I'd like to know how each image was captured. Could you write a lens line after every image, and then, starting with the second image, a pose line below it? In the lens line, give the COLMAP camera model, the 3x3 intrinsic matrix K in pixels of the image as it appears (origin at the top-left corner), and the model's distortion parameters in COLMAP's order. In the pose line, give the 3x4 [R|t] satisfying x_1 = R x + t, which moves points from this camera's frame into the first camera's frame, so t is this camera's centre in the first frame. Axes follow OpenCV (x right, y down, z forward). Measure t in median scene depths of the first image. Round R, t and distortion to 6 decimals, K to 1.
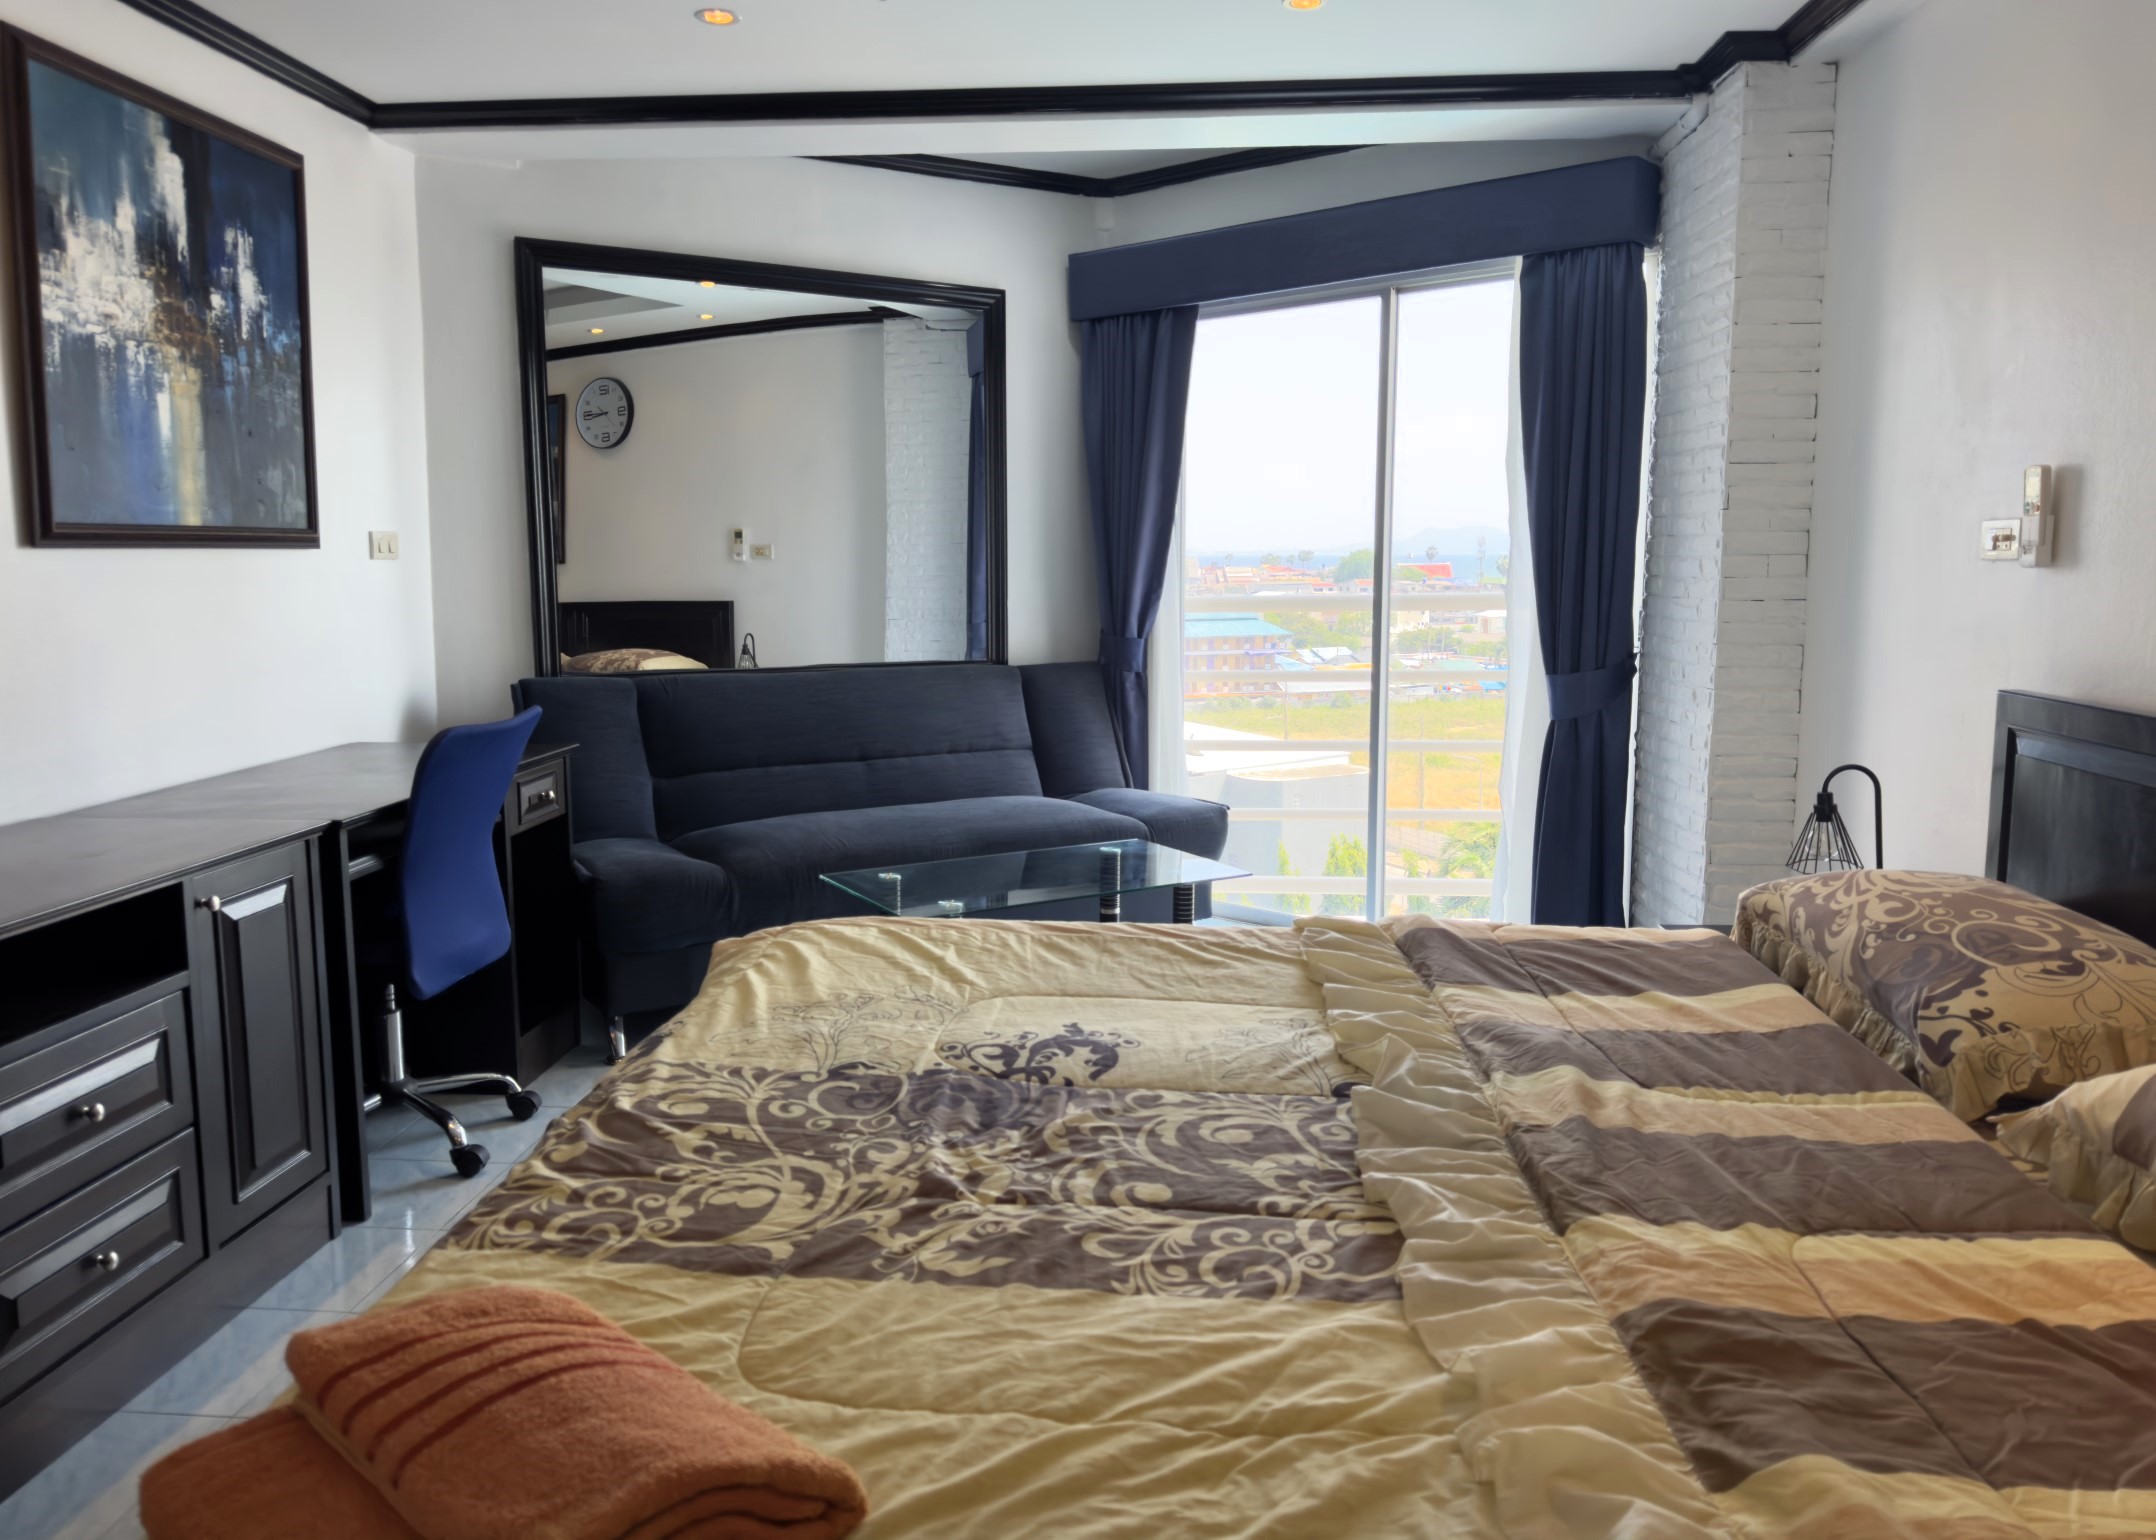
lens RADIAL K [[1519.6, 0, 1057.3], [0, 1519.6, 721.0], [0, 0, 1]] dist [0.036244, -0.022540]
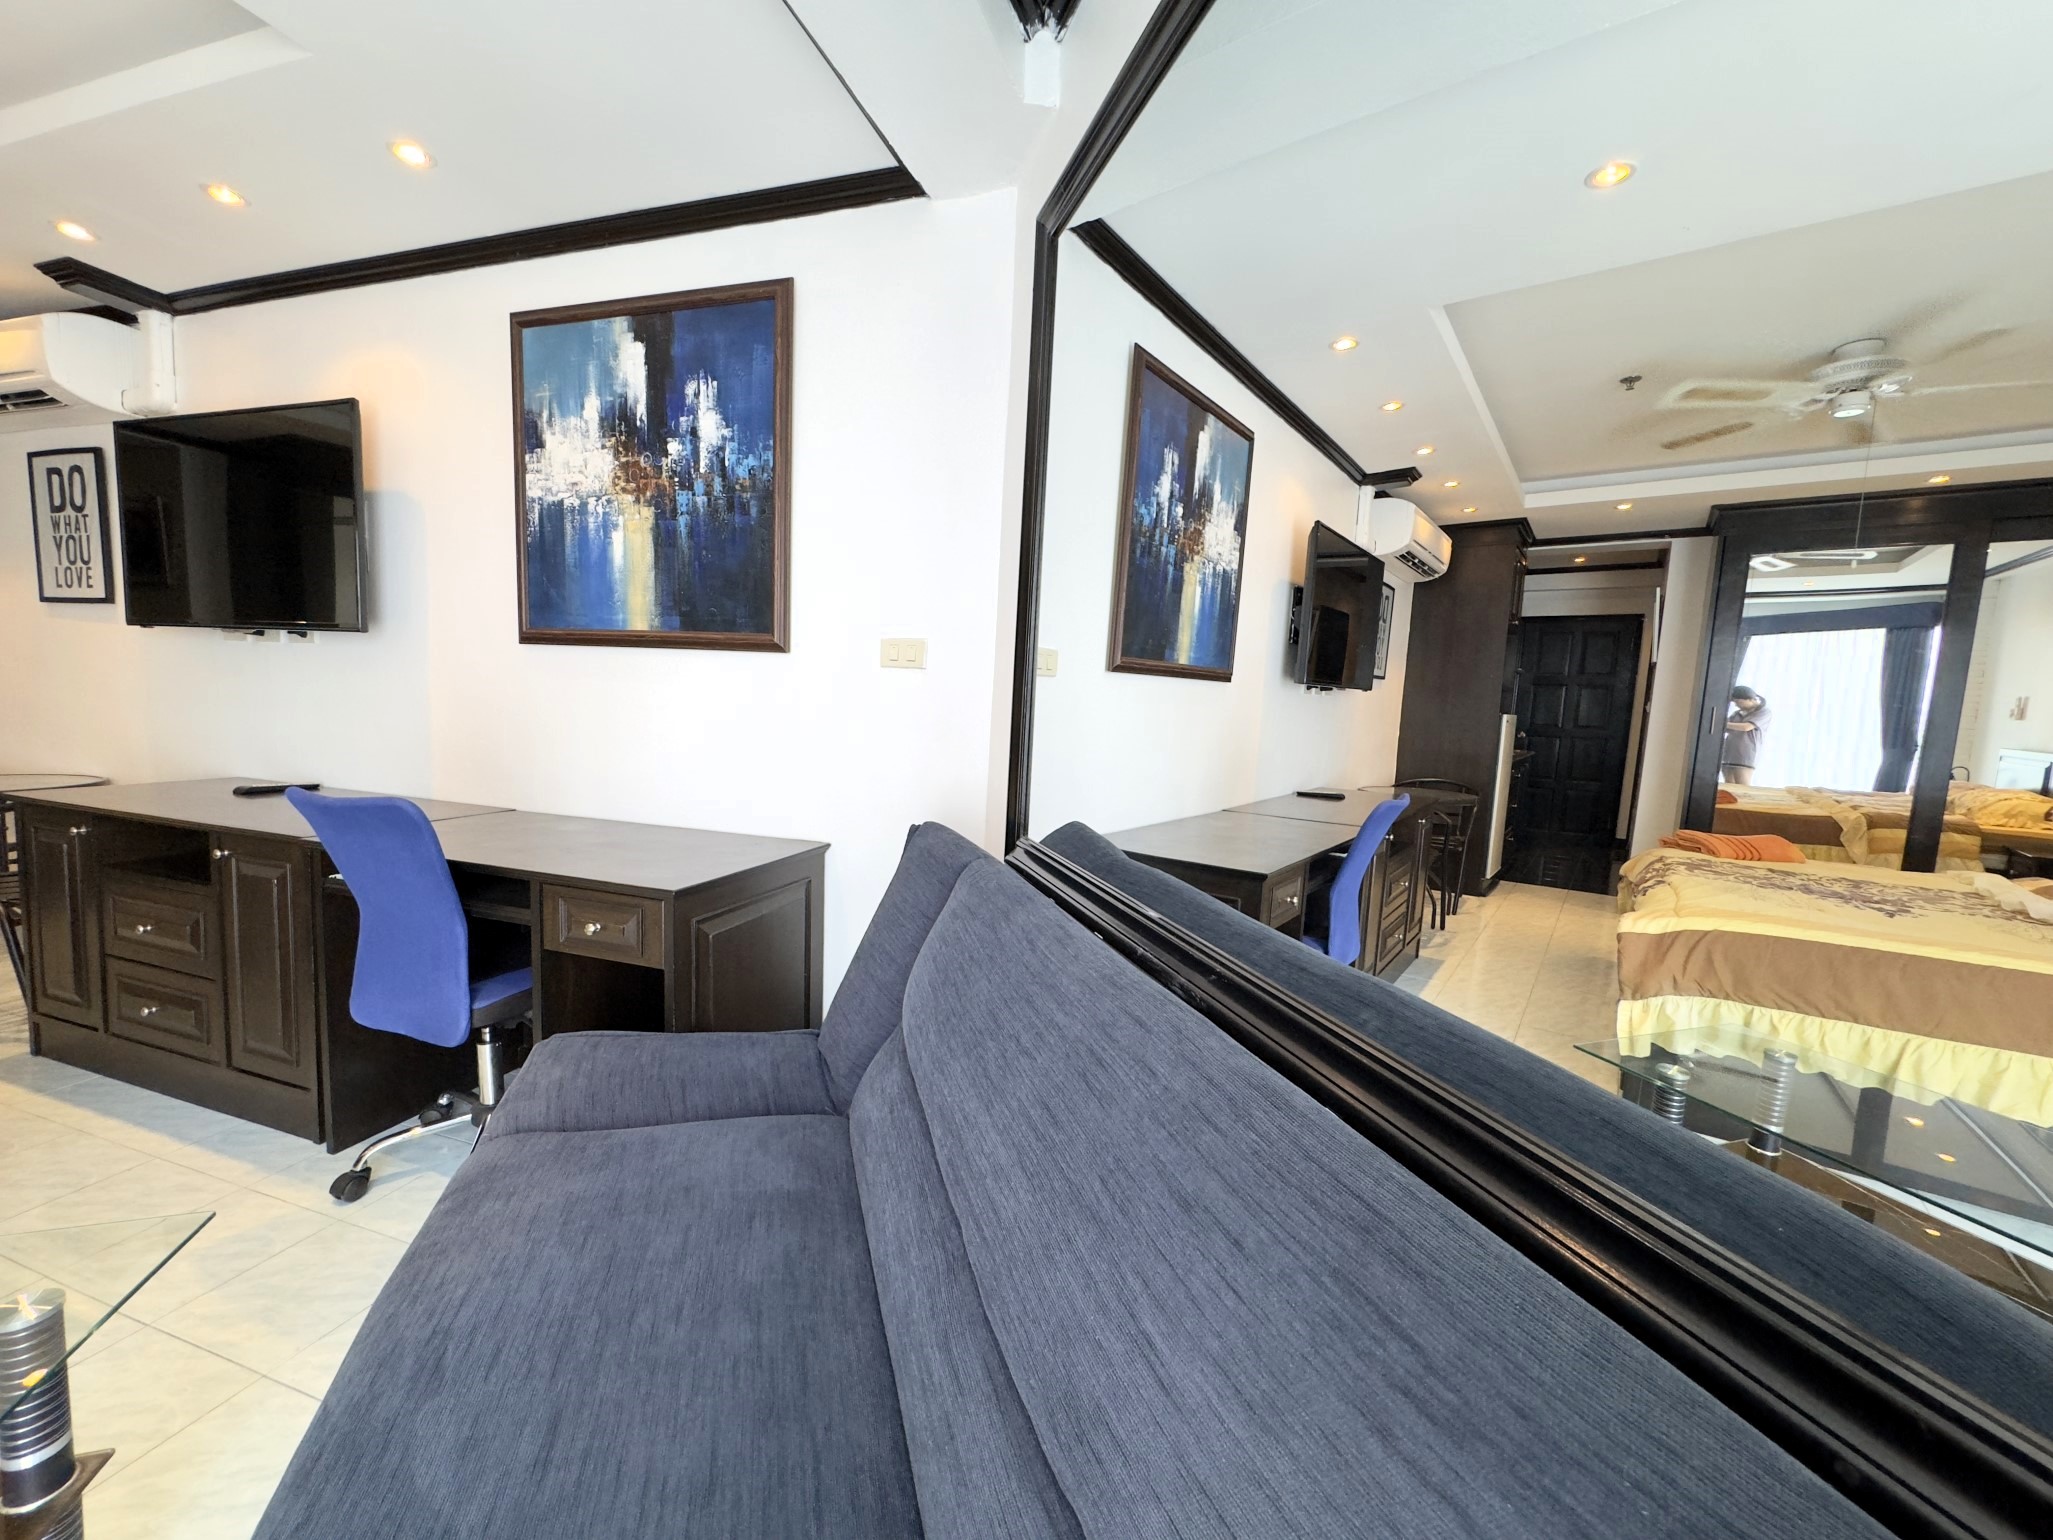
lens RADIAL K [[815.8, 0, 1005.0], [0, 815.8, 759.6], [0, 0, 1]] dist [-0.001189, 0.000299]
pose [[-0.236612, 0.085741, -0.967814, 0.043235], [-0.151982, 0.980570, 0.124028, -0.153263], [0.959644, 0.176437, -0.218984, 1.471707]]
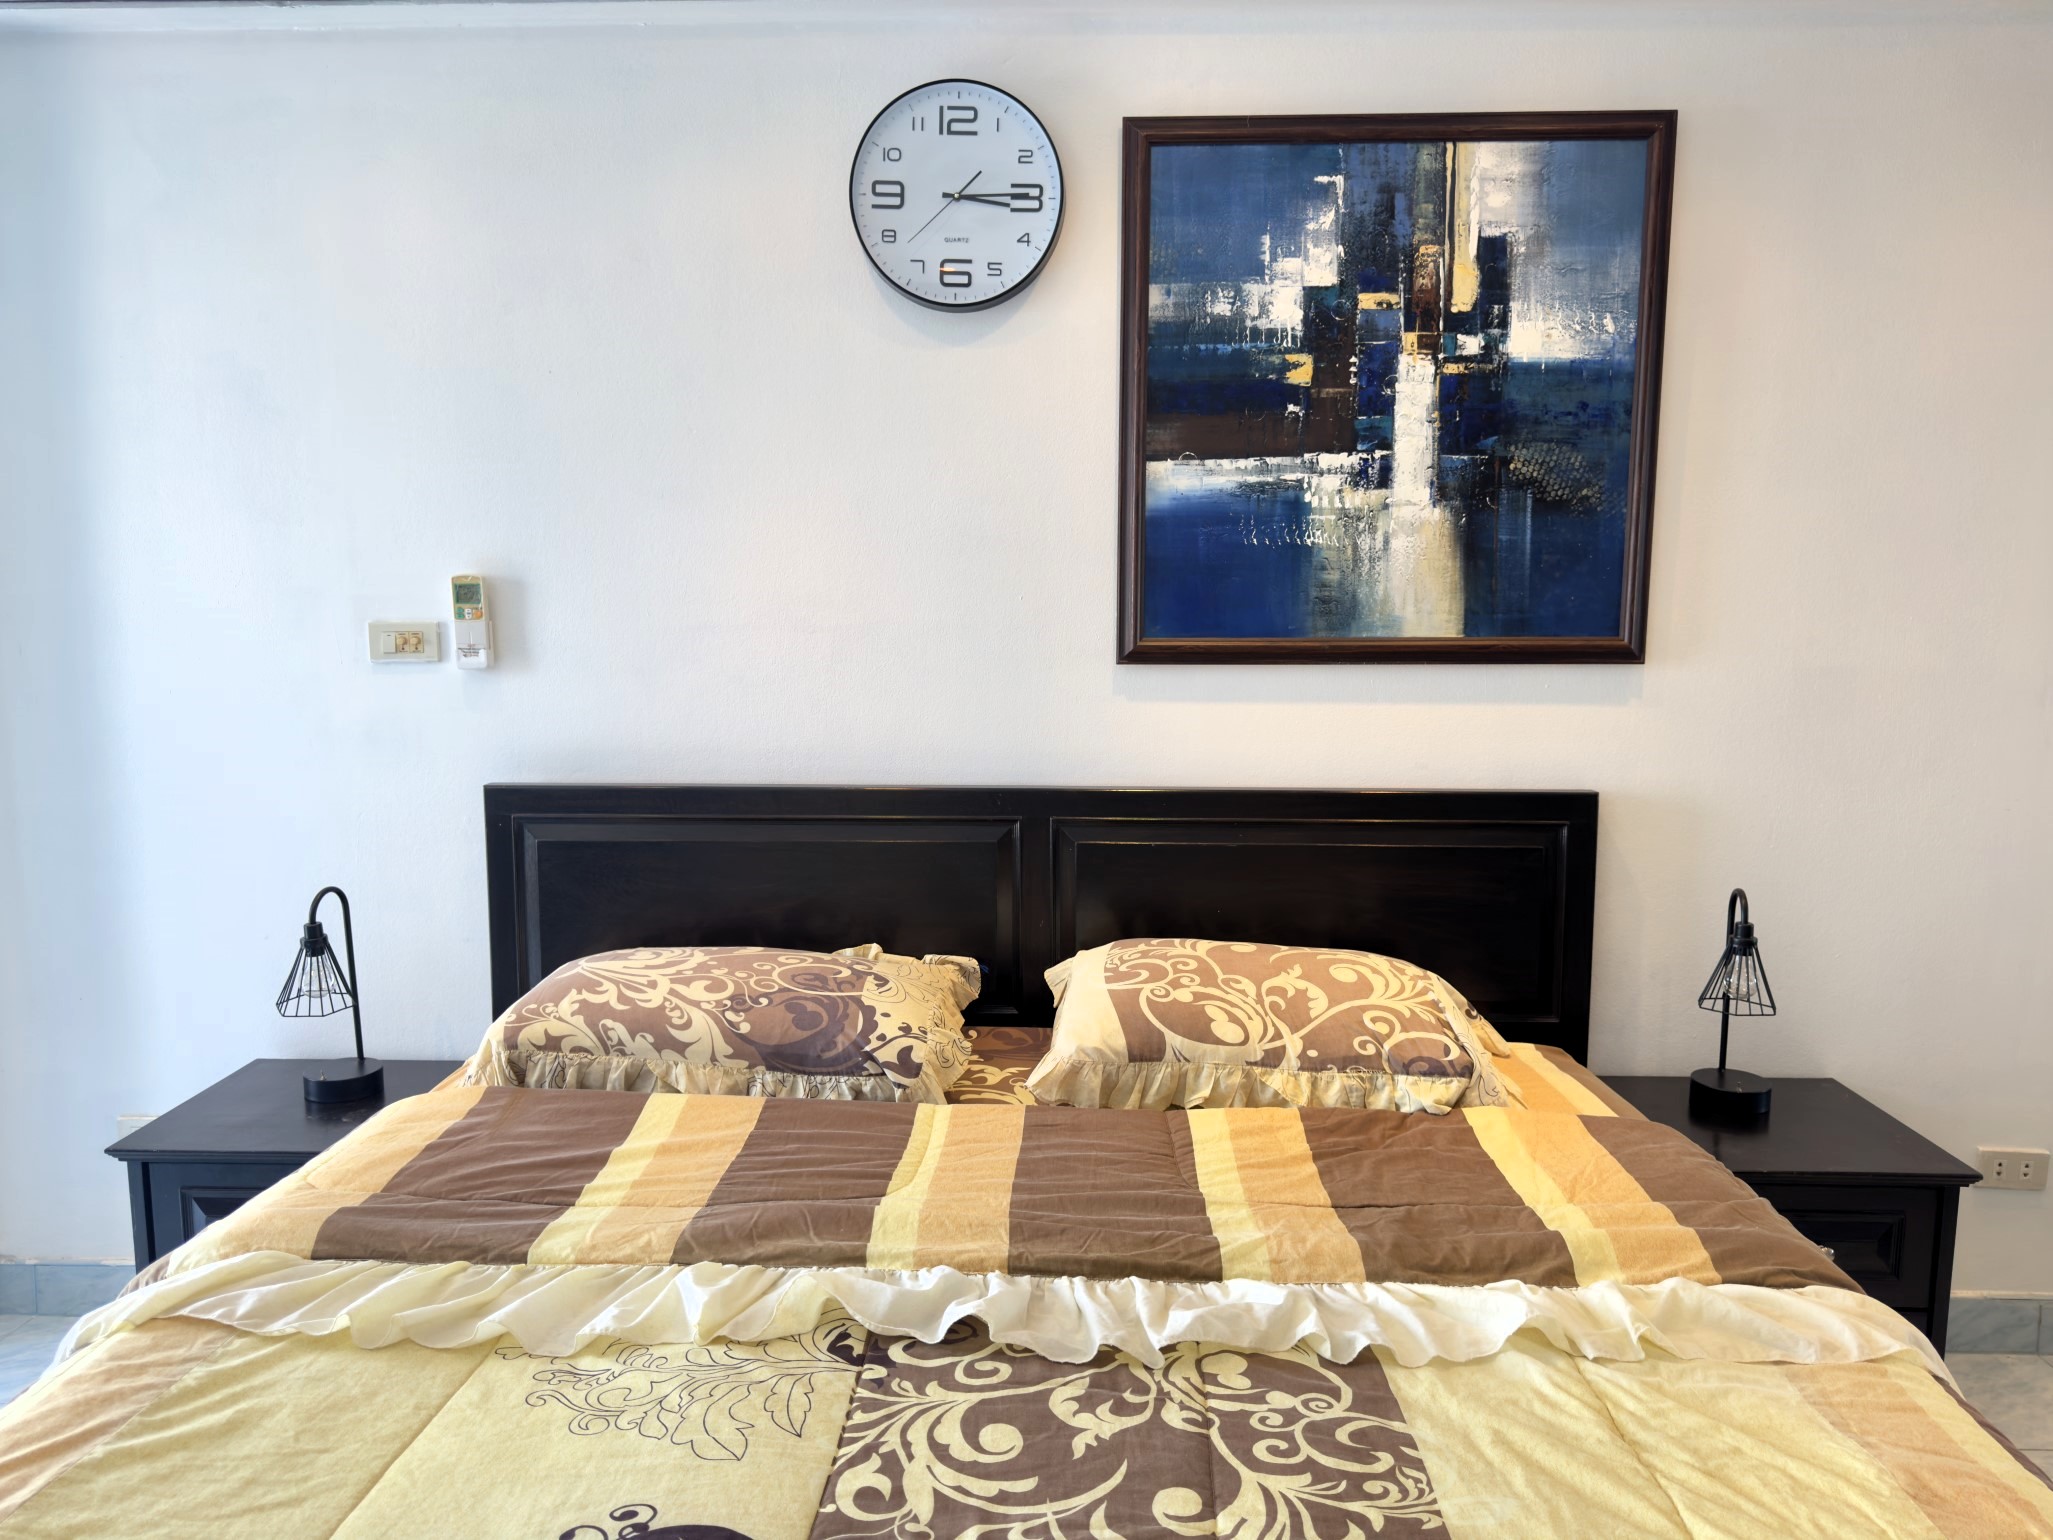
lens RADIAL K [[1447.0, 0, 1049.1], [0, 1447.0, 769.6], [0, 0, 1]] dist [0.064189, -0.073498]
pose [[-0.055378, -0.116054, 0.991698, -0.324245], [0.111673, 0.986270, 0.121654, -0.087367], [-0.992201, 0.117482, -0.041657, 0.517825]]
